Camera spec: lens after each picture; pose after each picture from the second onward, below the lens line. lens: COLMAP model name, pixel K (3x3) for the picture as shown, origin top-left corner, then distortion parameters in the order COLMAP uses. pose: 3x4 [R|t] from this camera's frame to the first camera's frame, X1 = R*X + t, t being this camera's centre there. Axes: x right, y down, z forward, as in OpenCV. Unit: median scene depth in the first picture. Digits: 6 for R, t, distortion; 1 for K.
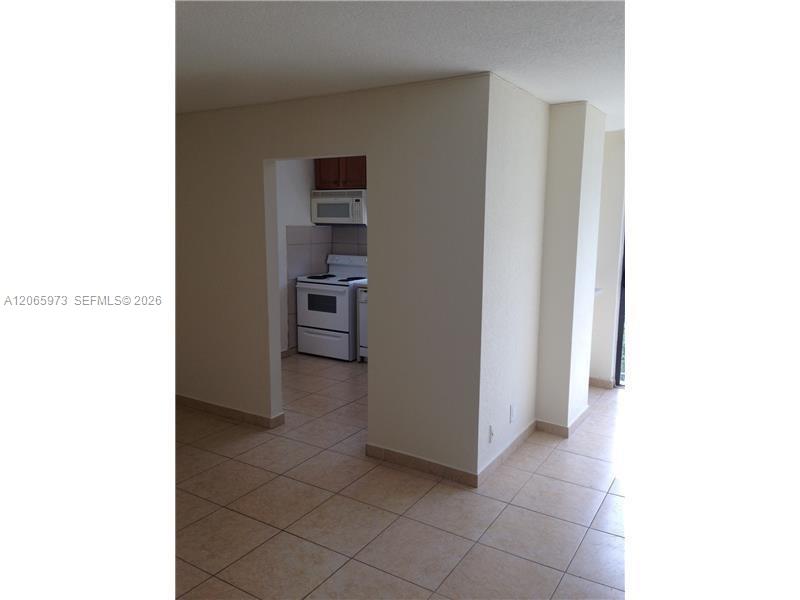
lens RADIAL K [[567.3, 0, 399.5], [0, 567.3, 300.3], [0, 0, 1]] dist [0.032696, -0.010866]
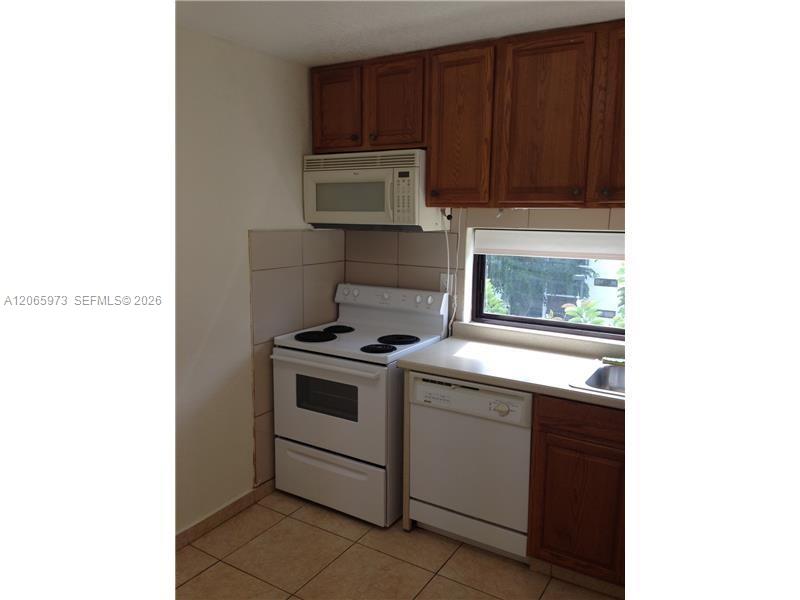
lens RADIAL K [[567.3, 0, 400.2], [0, 567.3, 295.5], [0, 0, 1]] dist [0.032696, -0.010866]
pose [[1.000000, -0.000361, -0.000122, -0.074259], [0.000360, 0.999971, -0.007617, -0.072305], [0.000125, 0.007617, 0.999971, 0.525759]]
